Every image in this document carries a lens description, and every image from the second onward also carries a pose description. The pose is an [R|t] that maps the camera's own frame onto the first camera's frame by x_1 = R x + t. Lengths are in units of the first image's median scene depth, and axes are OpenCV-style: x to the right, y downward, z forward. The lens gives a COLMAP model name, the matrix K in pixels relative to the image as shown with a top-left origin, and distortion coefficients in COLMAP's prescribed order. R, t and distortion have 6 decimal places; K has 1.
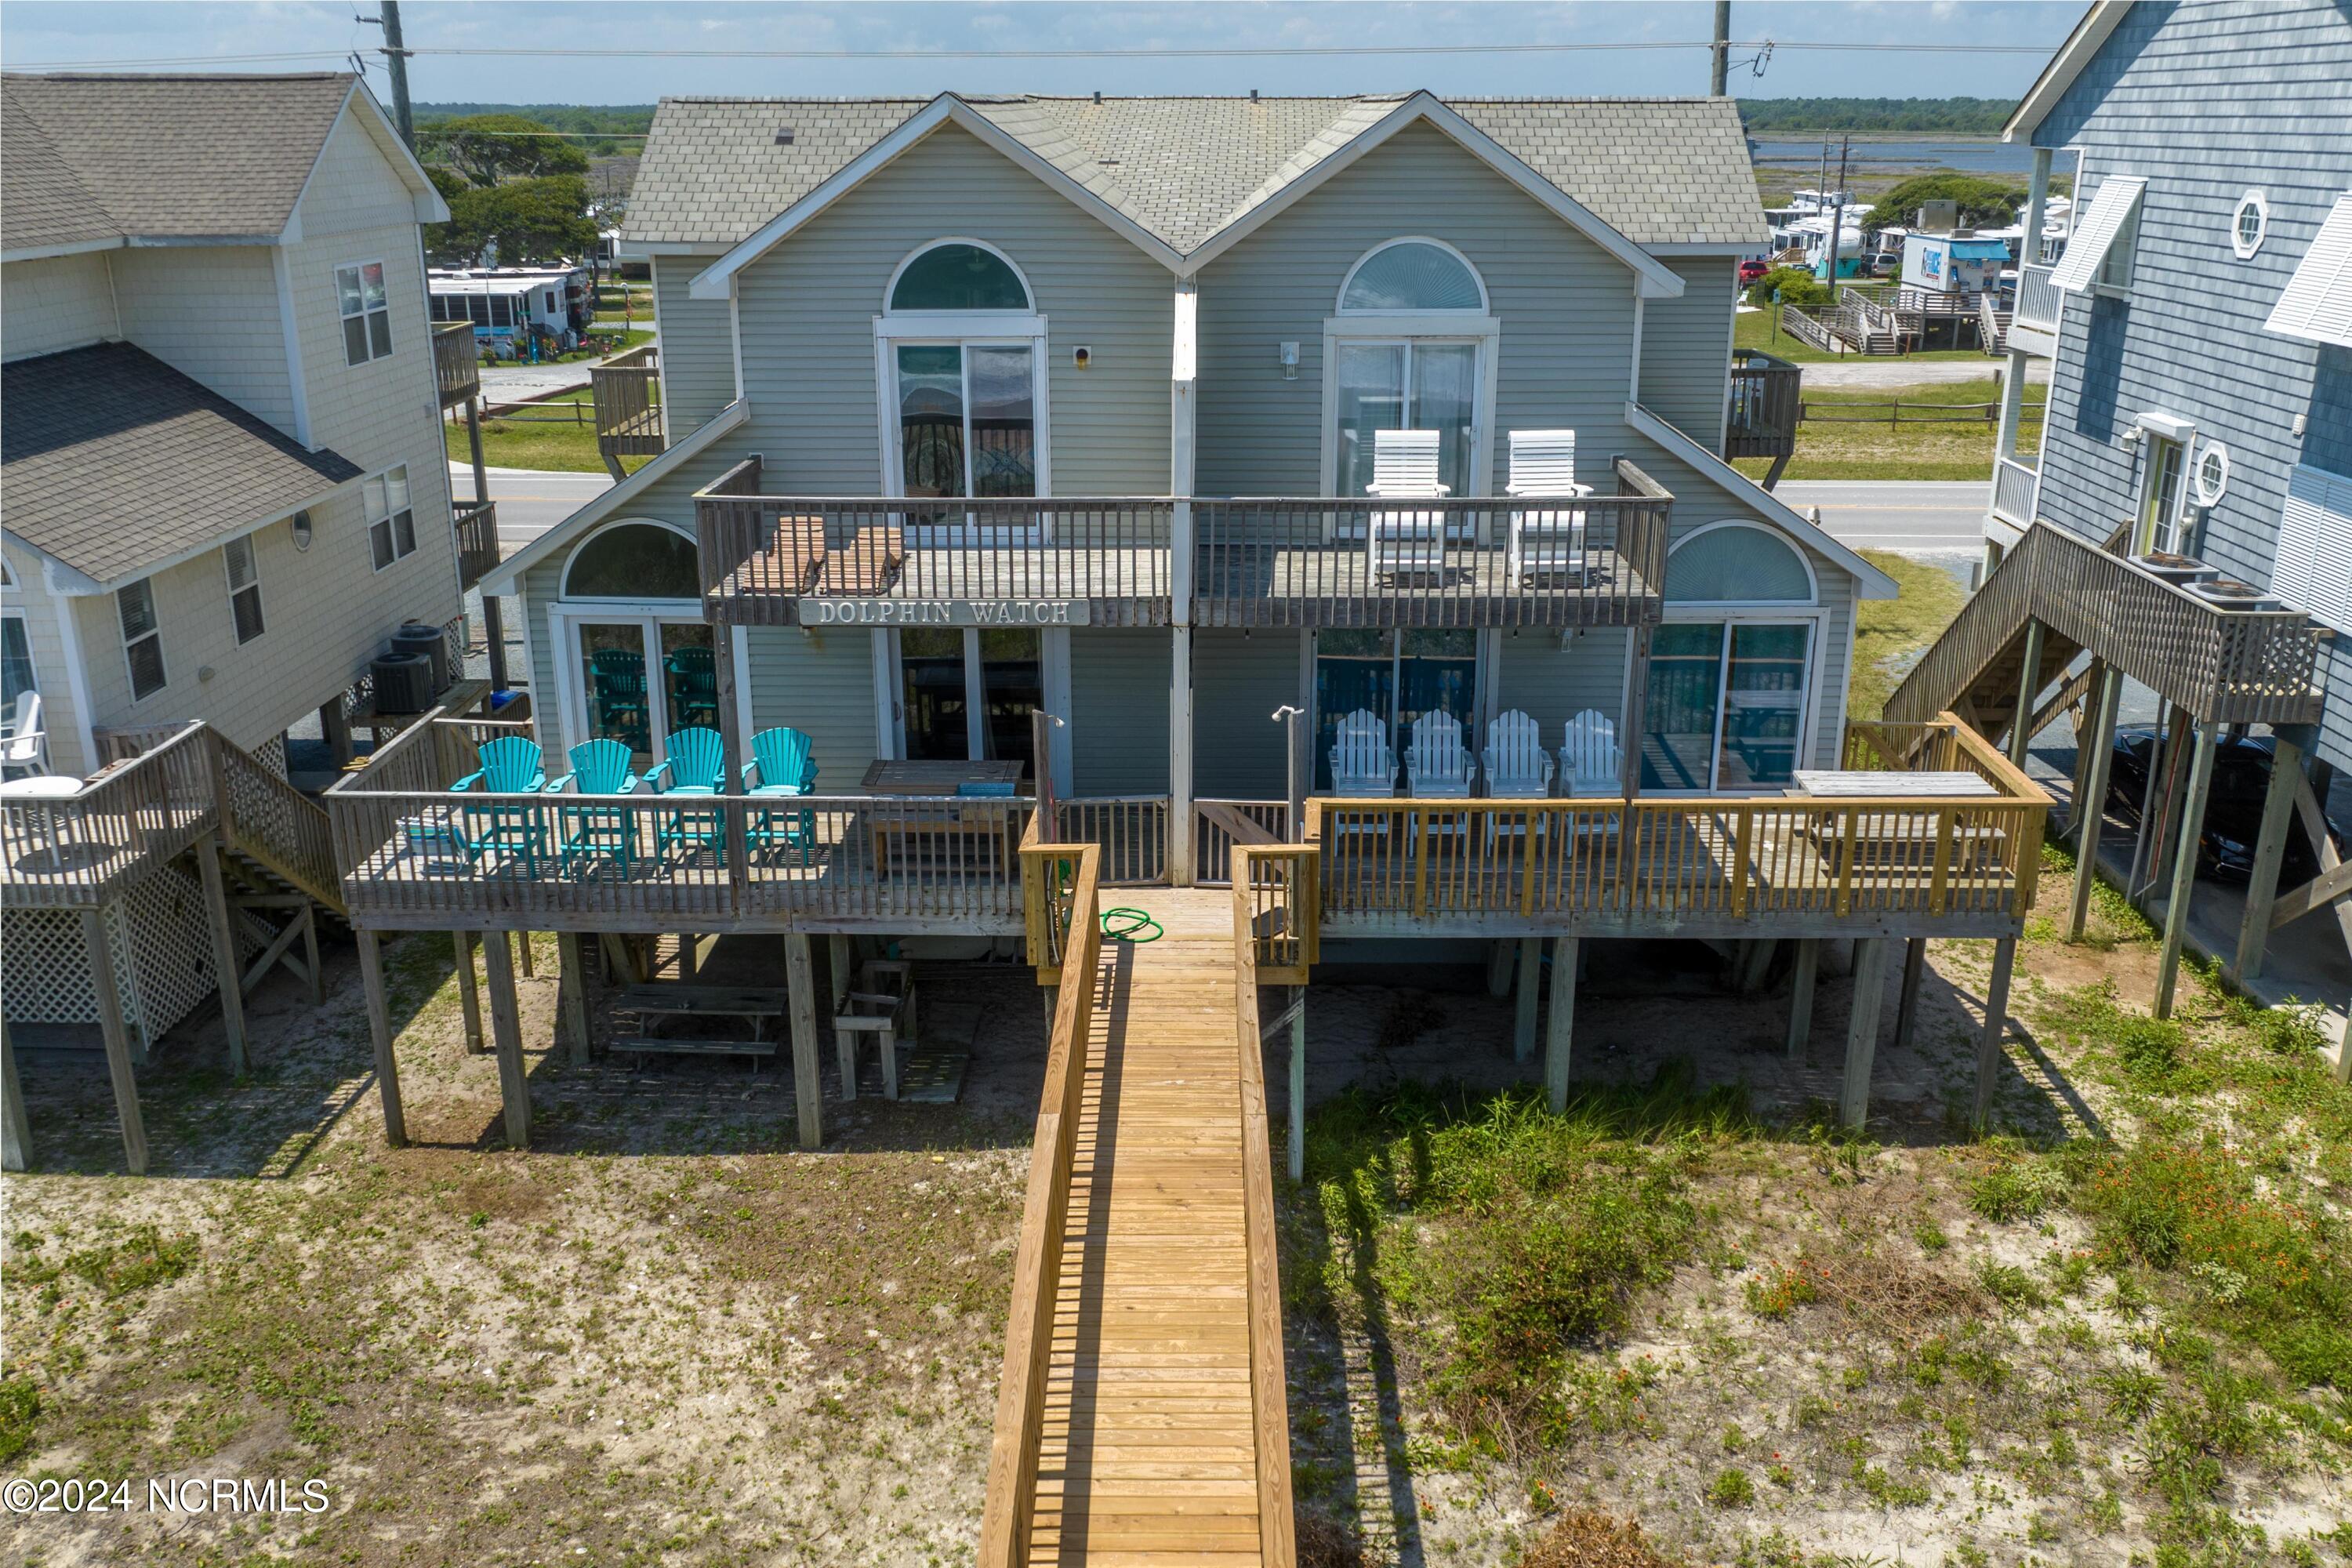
lens RADIAL K [[1931.0, 0, 1176.4], [0, 1931.0, 807.2], [0, 0, 1]] dist [-0.009351, -0.031492]
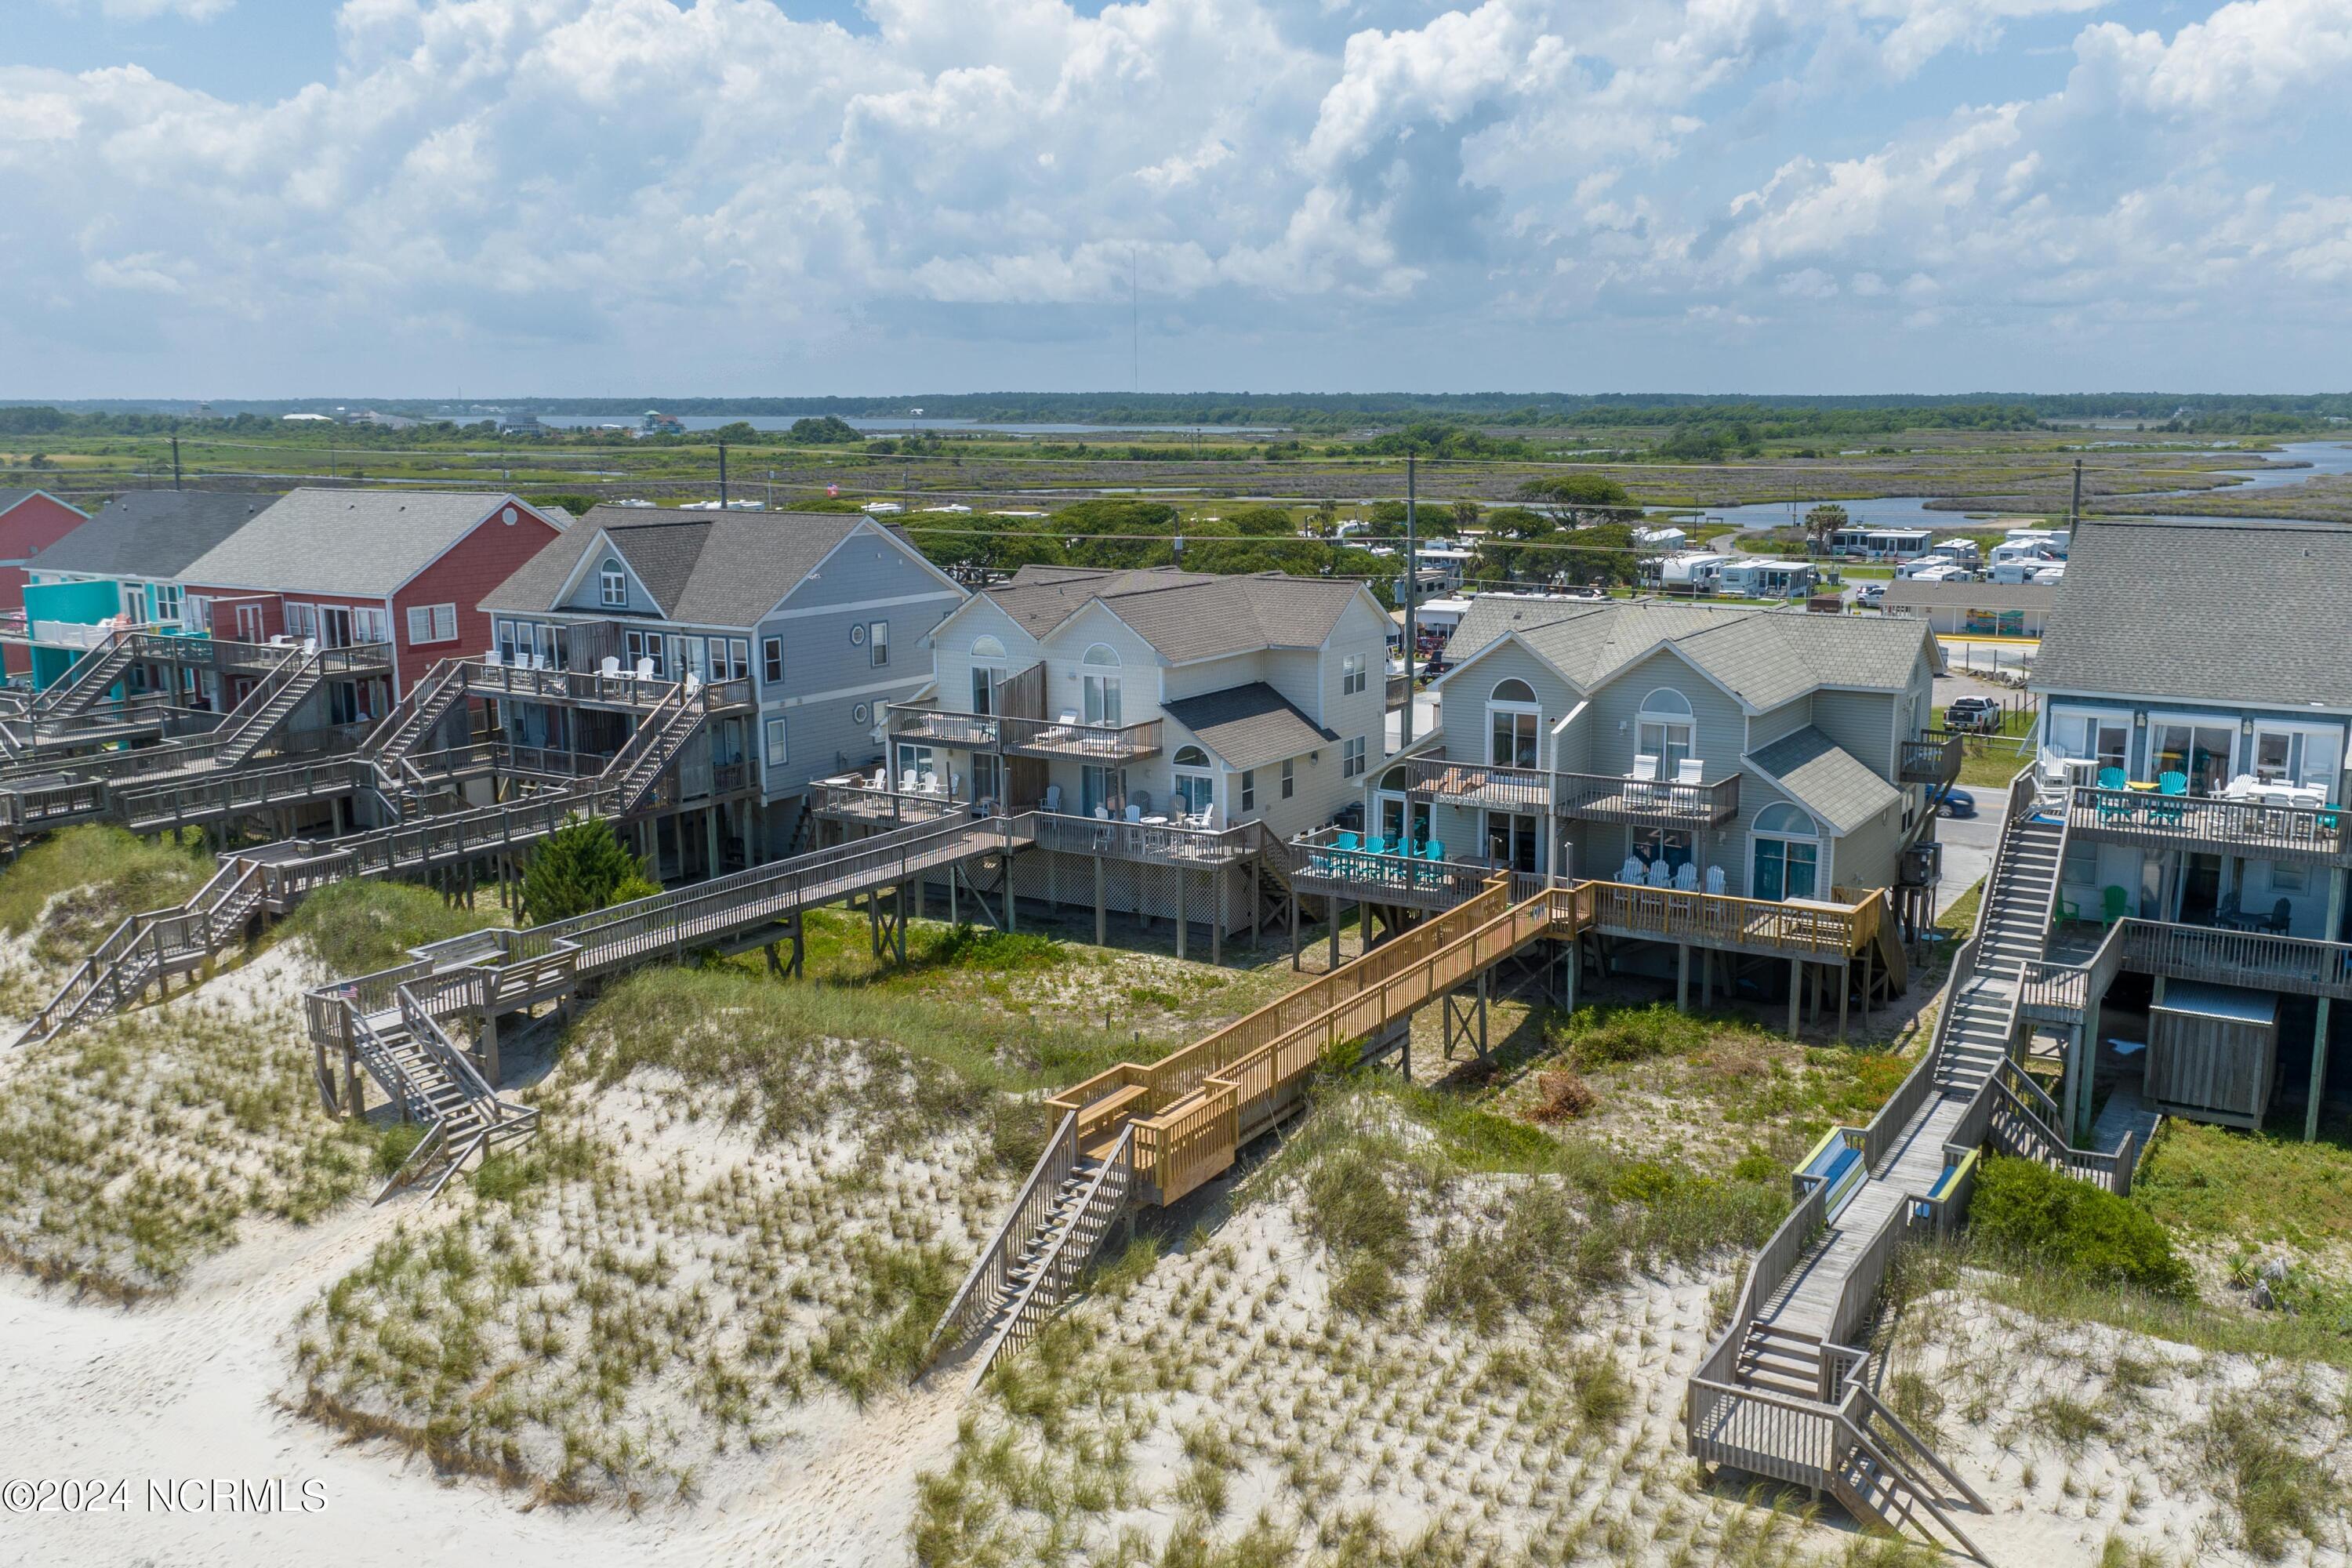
lens RADIAL K [[1931.0, 0, 1282.9], [0, 1931.0, 826.7], [0, 0, 1]] dist [-0.009351, -0.031492]
pose [[0.870367, 0.100992, -0.481935, 0.981460], [-0.162224, 0.982911, -0.087001, 0.226262], [0.464913, 0.153904, 0.871877, -1.611311]]
